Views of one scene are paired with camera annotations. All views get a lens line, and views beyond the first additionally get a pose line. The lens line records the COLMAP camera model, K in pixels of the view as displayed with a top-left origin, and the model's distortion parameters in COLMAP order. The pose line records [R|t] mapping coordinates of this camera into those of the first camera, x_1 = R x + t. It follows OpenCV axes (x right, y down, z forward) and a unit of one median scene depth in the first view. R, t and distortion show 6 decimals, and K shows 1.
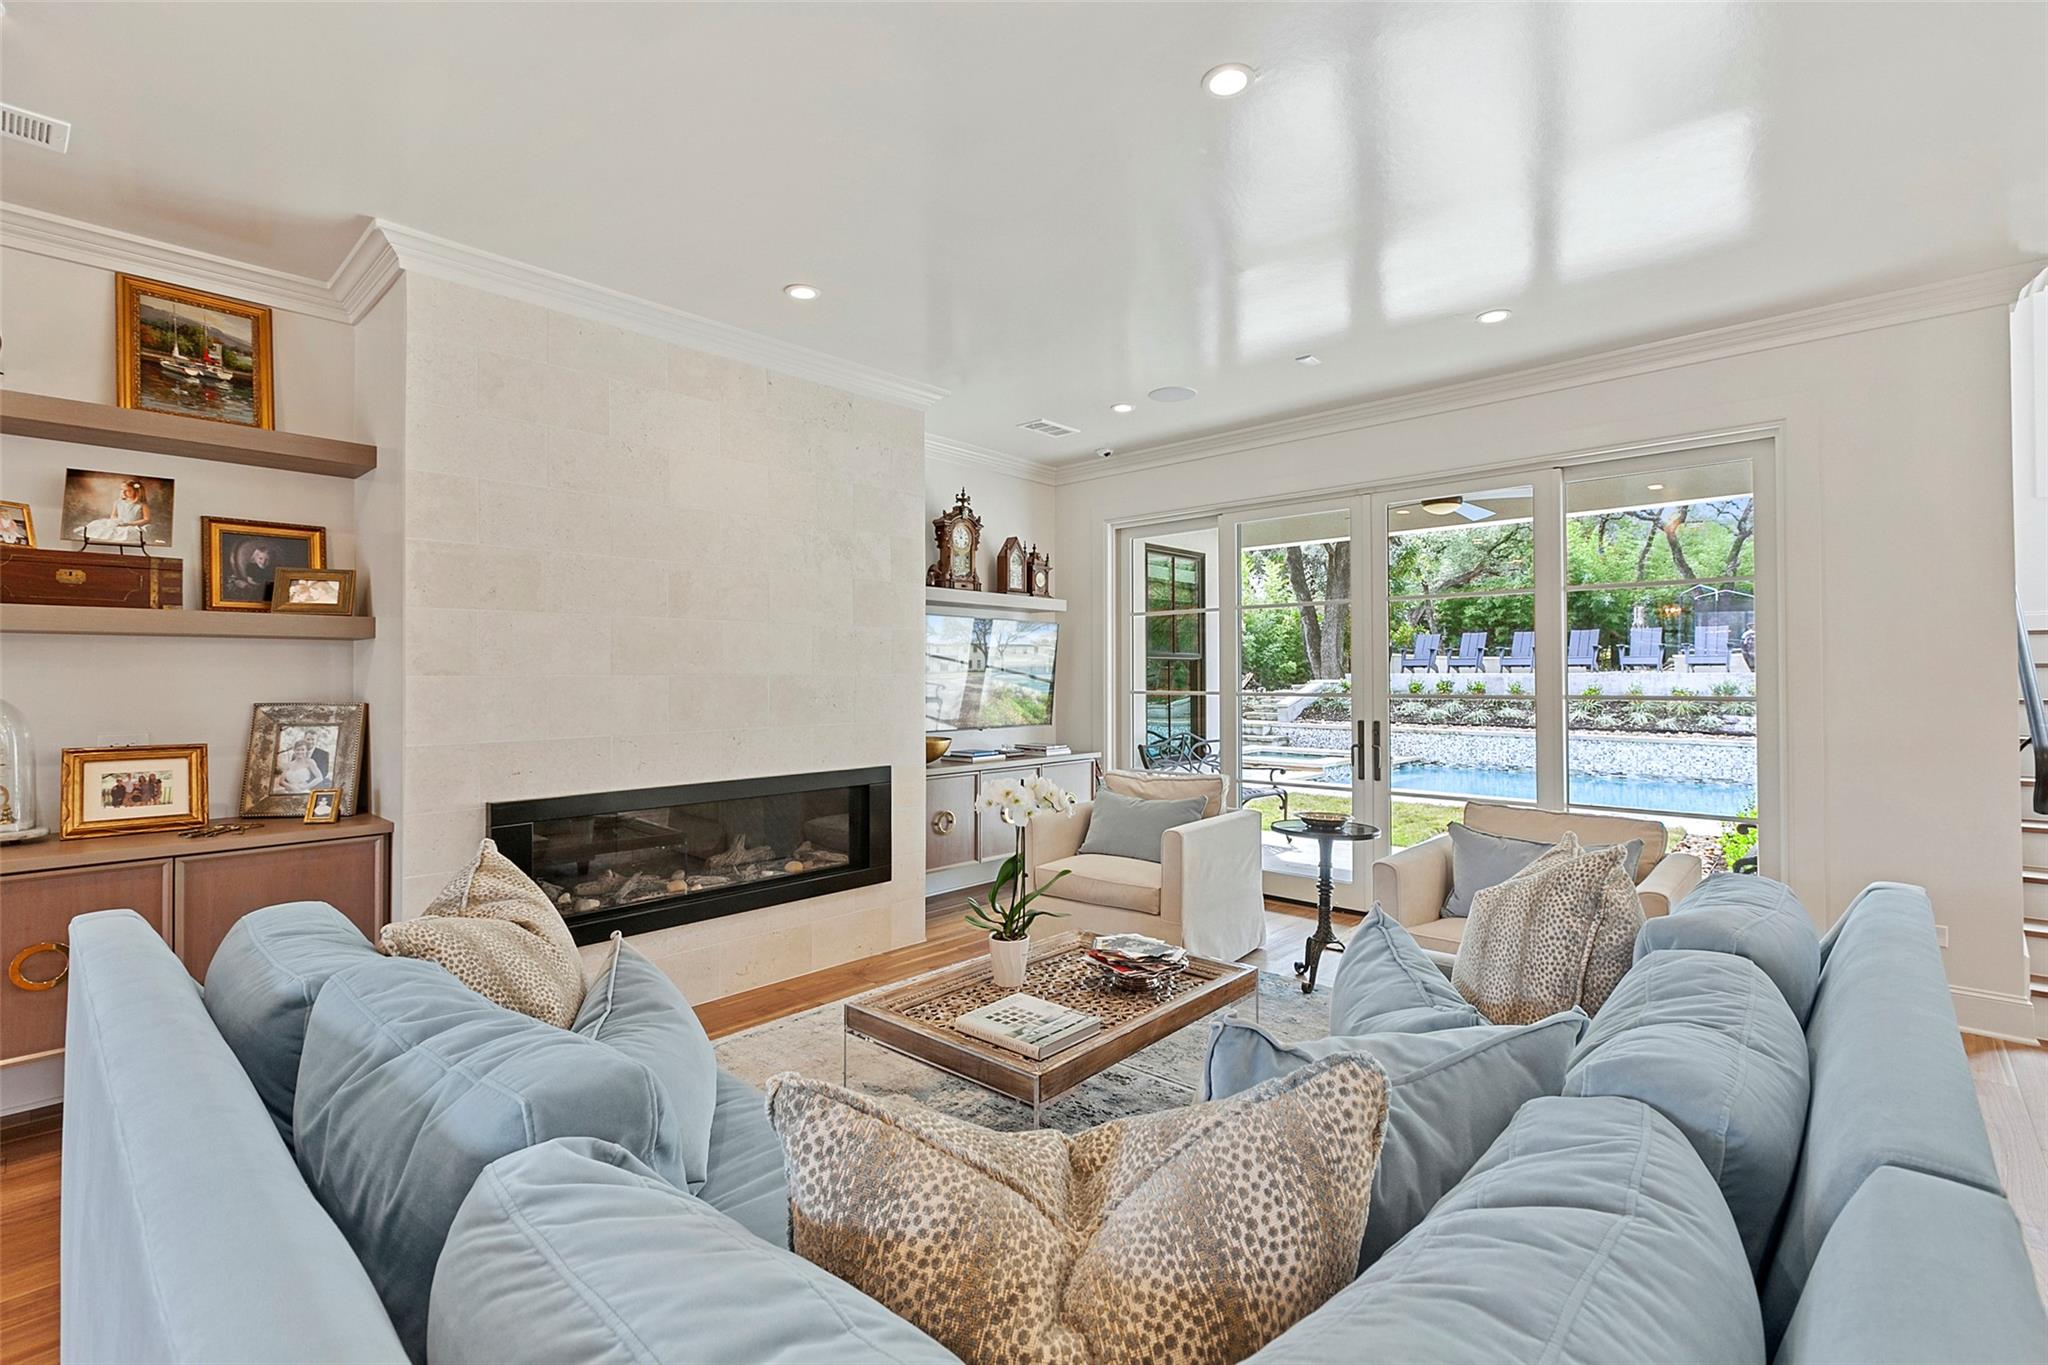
lens RADIAL K [[911.4, 0, 1016.6], [0, 911.4, 677.3], [0, 0, 1]] dist [0.001220, -0.000497]
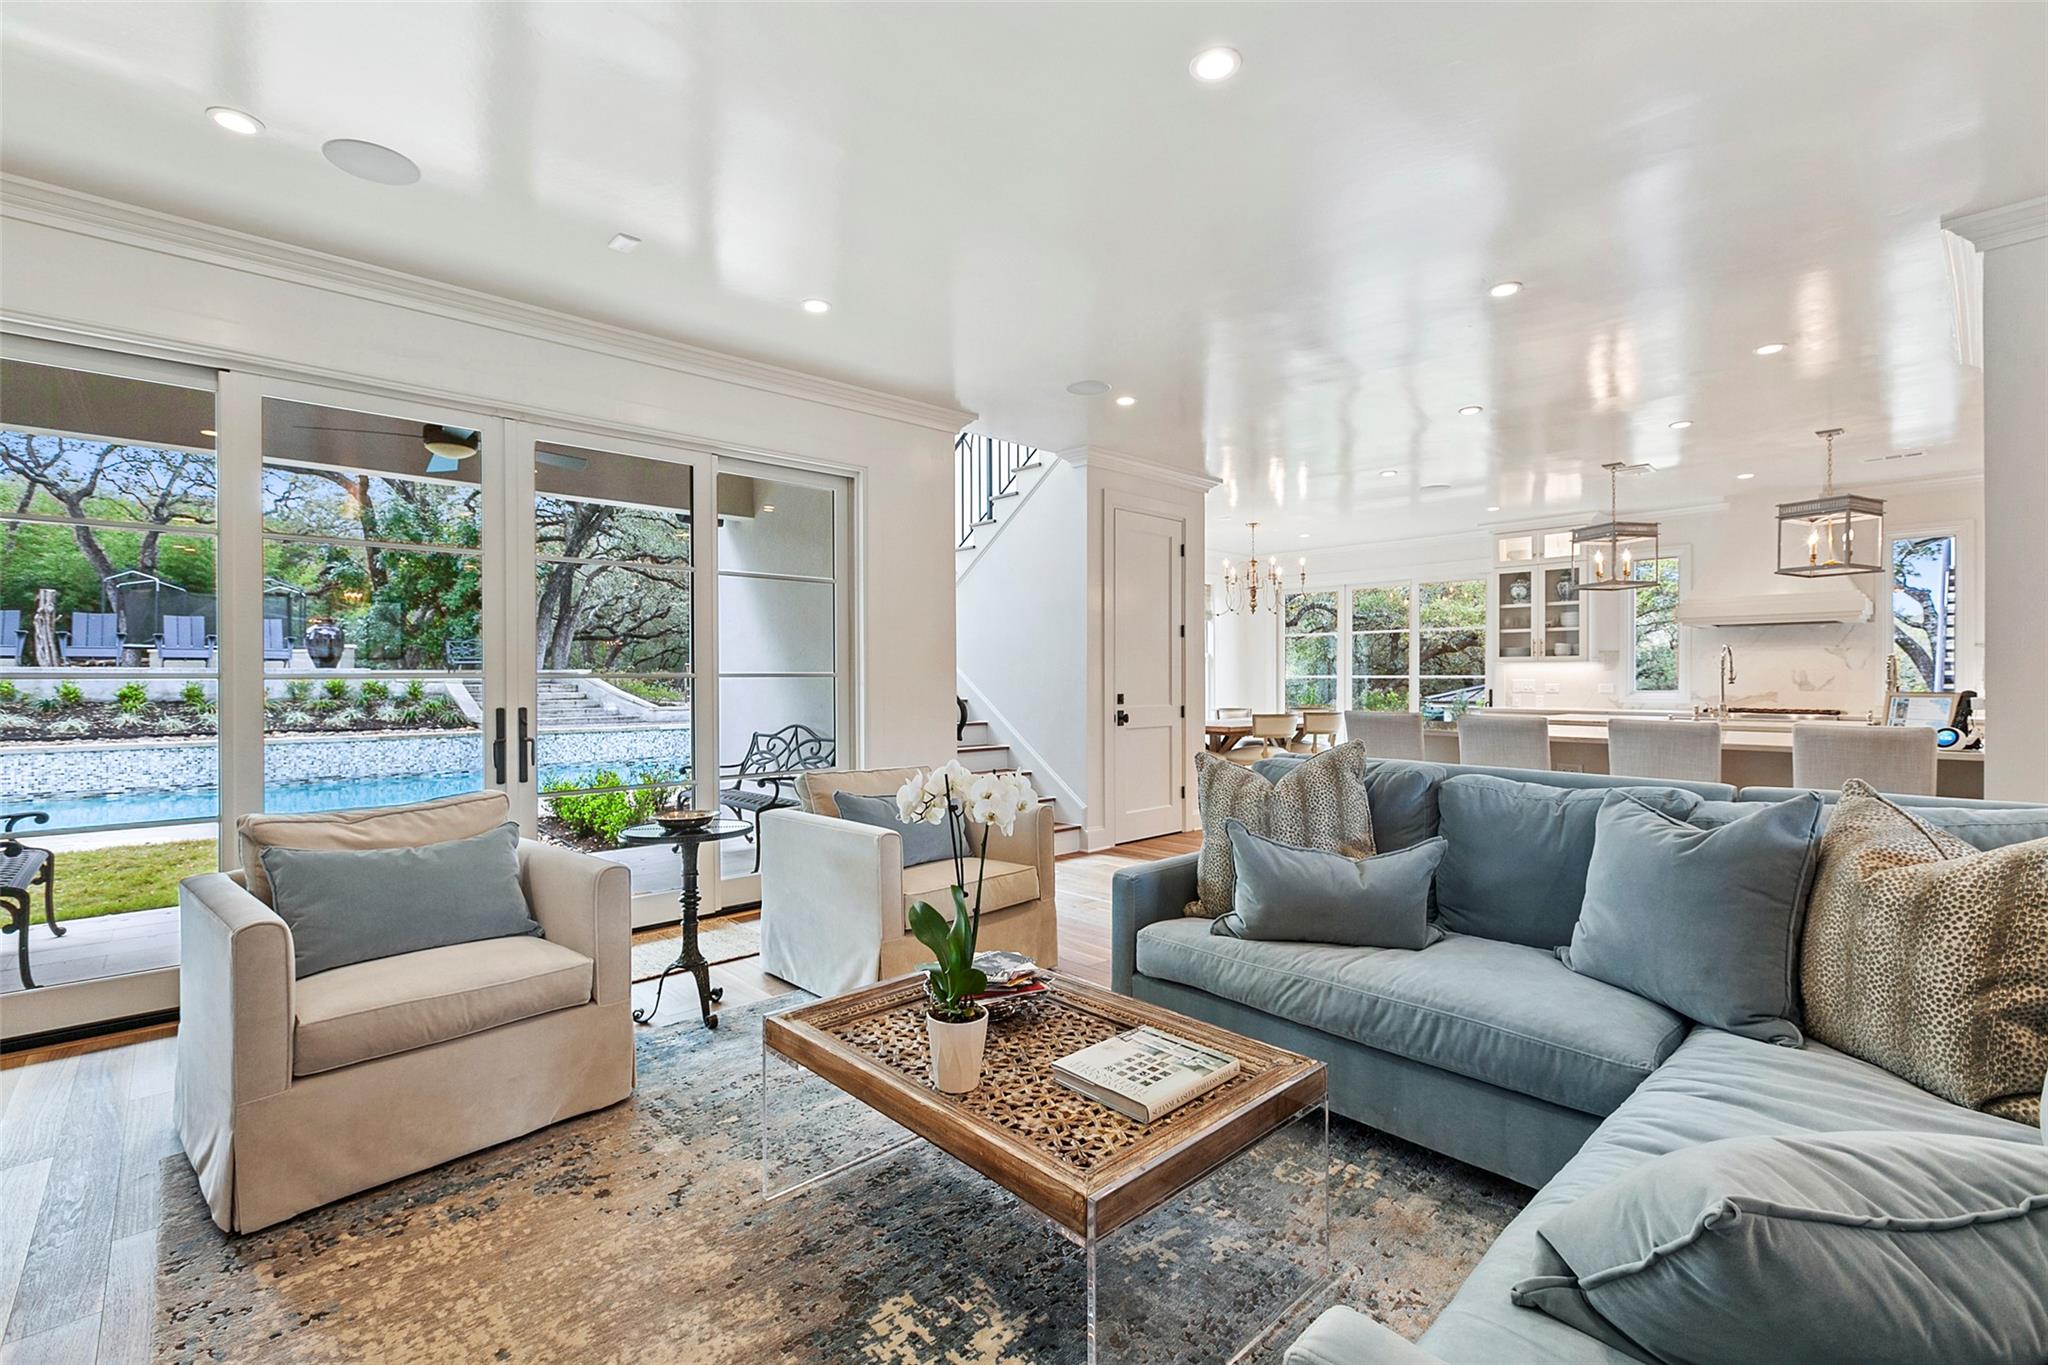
lens RADIAL K [[911.4, 0, 1030.9], [0, 911.4, 678.7], [0, 0, 1]] dist [0.001220, -0.000497]
pose [[0.080252, -0.001331, 0.996774, -0.322833], [0.002319, 0.999997, 0.001148, 0.019503], [-0.996772, 0.002220, 0.080255, 0.433710]]
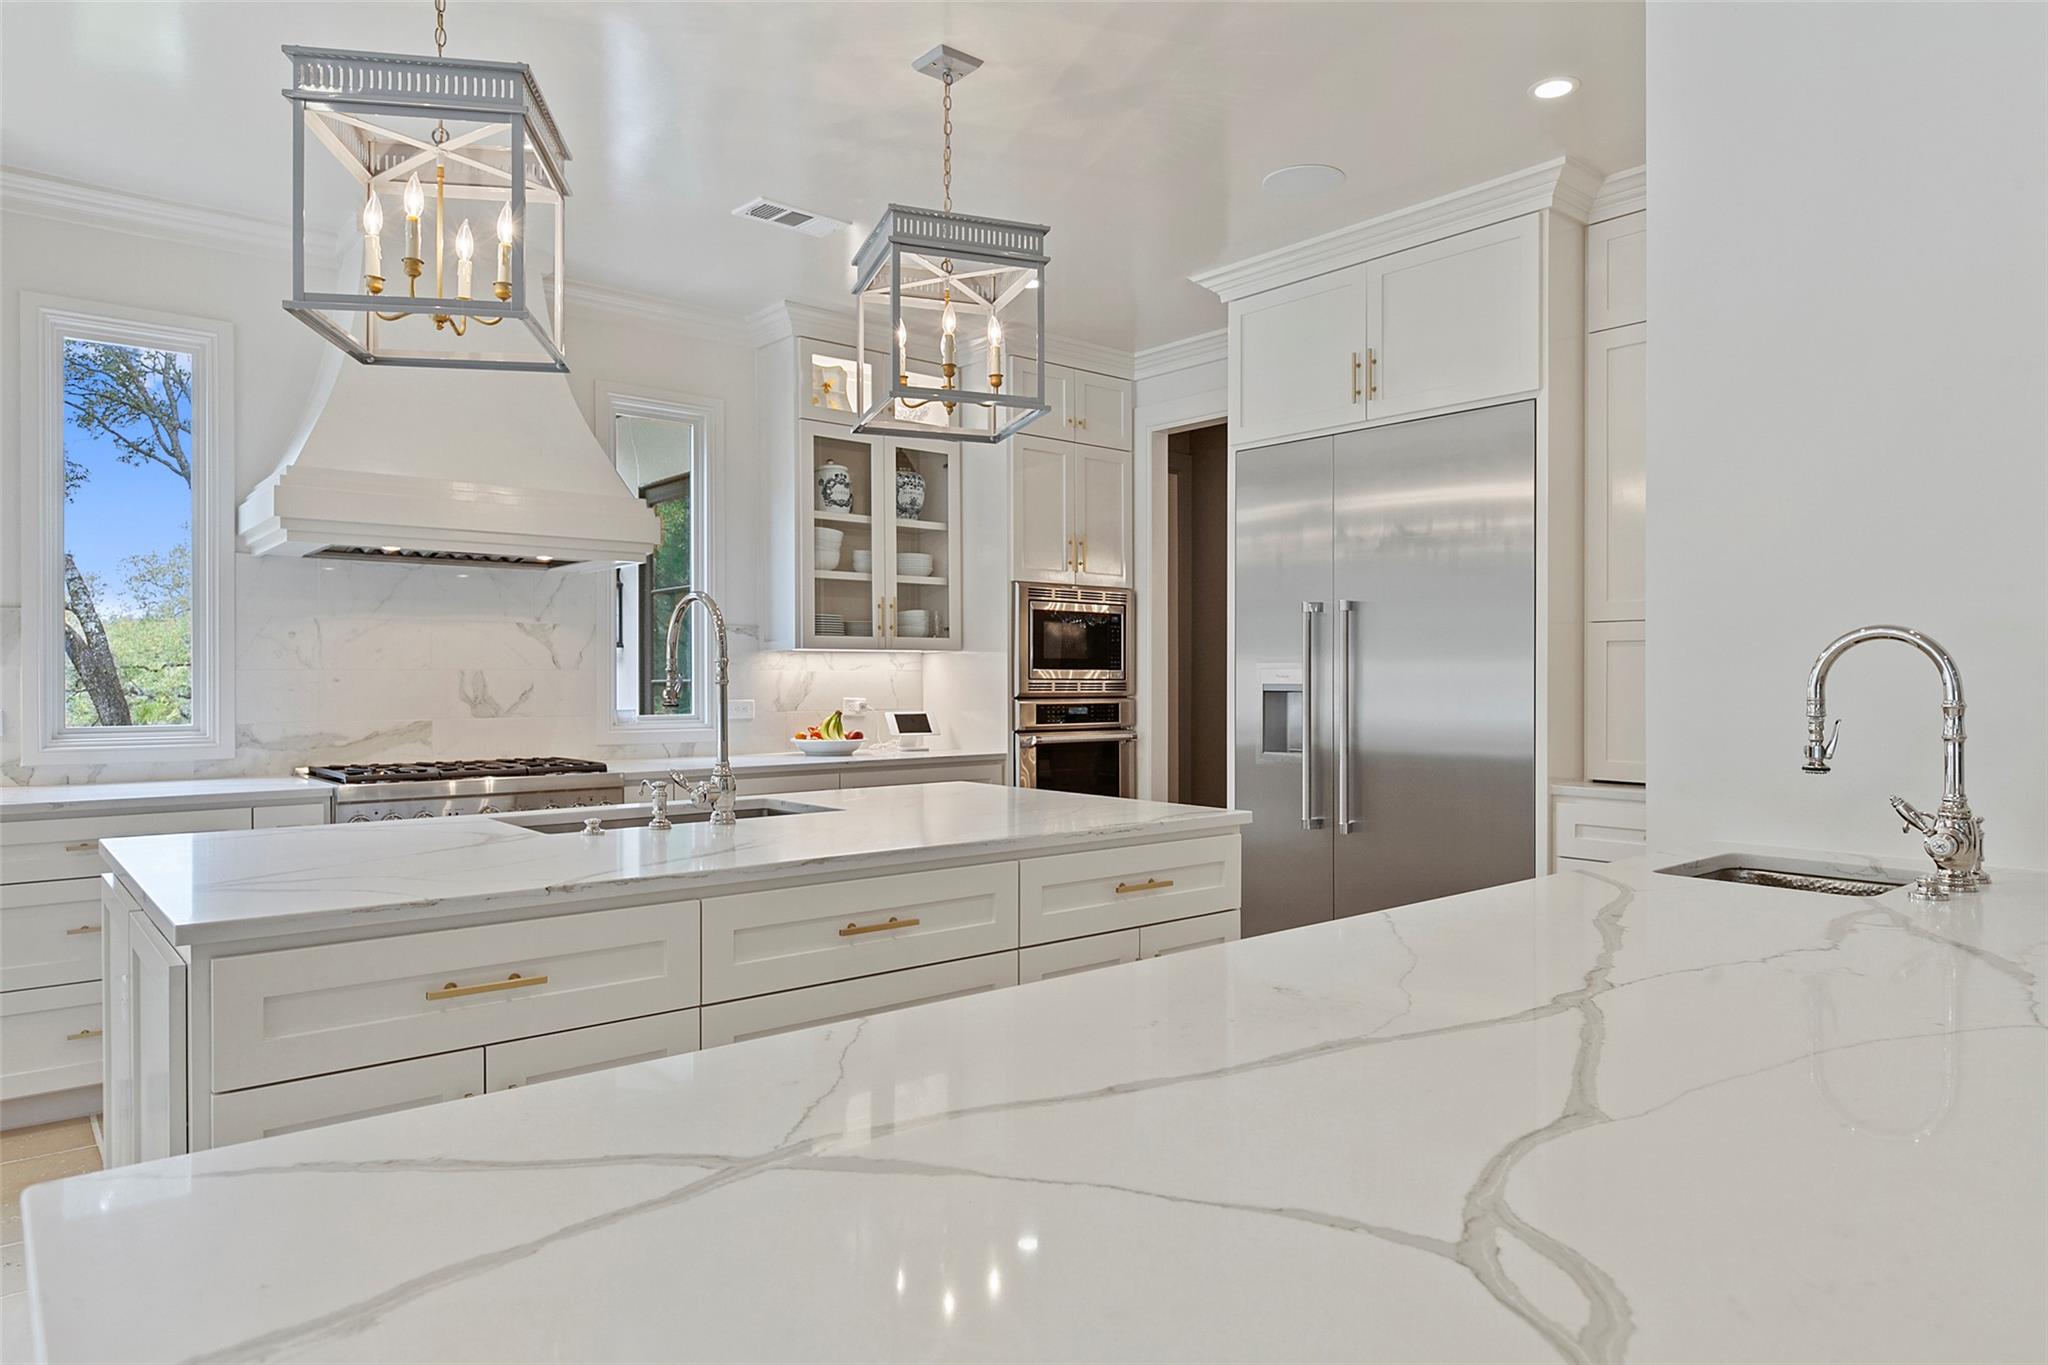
lens RADIAL K [[1268.1, 0, 1027.5], [0, 1268.1, 678.2], [0, 0, 1]] dist [0.011075, -0.002419]
pose [[-0.990595, 0.000753, 0.136828, 0.655762], [0.000624, 0.999999, -0.000983, 0.017204], [-0.136829, -0.000889, -0.990594, 0.171648]]
